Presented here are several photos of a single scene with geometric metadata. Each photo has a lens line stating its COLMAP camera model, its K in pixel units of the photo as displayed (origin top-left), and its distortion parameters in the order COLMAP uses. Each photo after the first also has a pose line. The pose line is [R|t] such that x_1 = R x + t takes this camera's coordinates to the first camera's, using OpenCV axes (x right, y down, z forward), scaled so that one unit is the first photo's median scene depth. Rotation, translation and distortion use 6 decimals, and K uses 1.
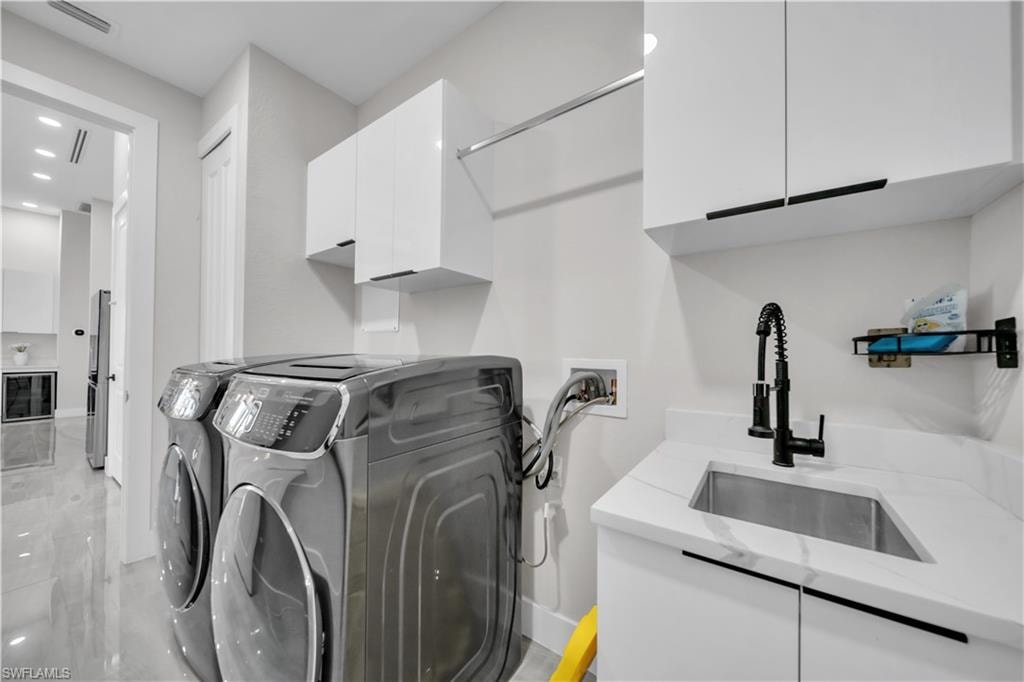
lens RADIAL K [[350.6, 0, 513.7], [0, 350.6, 346.0], [0, 0, 1]] dist [-0.003065, -0.000572]
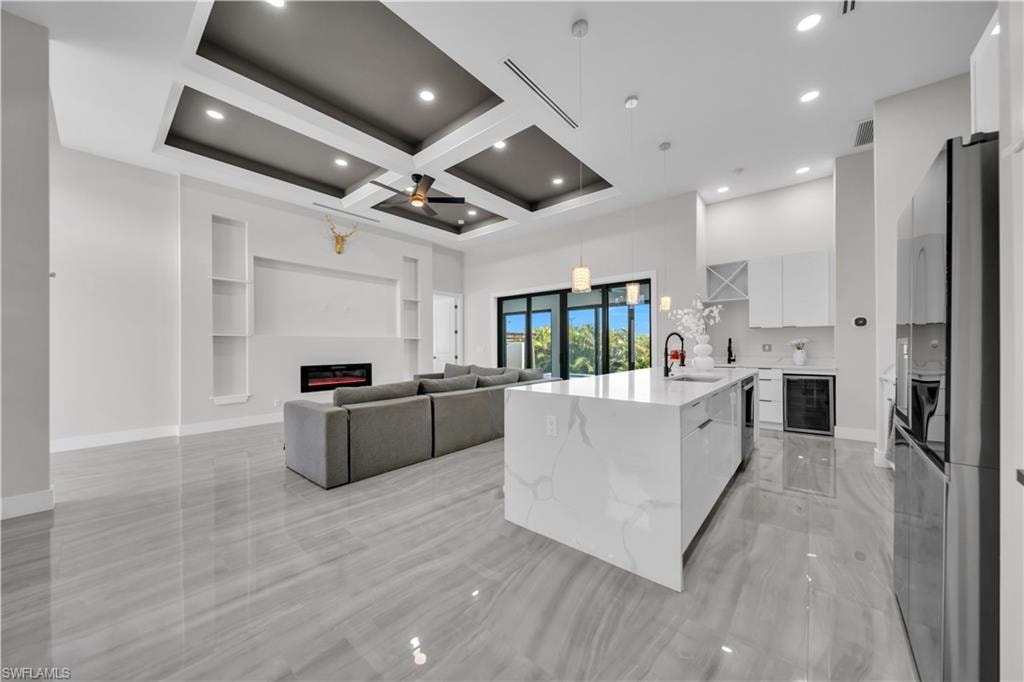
lens RADIAL K [[350.6, 0, 513.6], [0, 350.6, 343.8], [0, 0, 1]] dist [-0.003065, -0.000572]
pose [[-0.088371, -0.000868, -0.996087, -0.502502], [0.022331, 0.999747, -0.002852, -0.009919], [0.995837, -0.022496, -0.088329, 0.379118]]
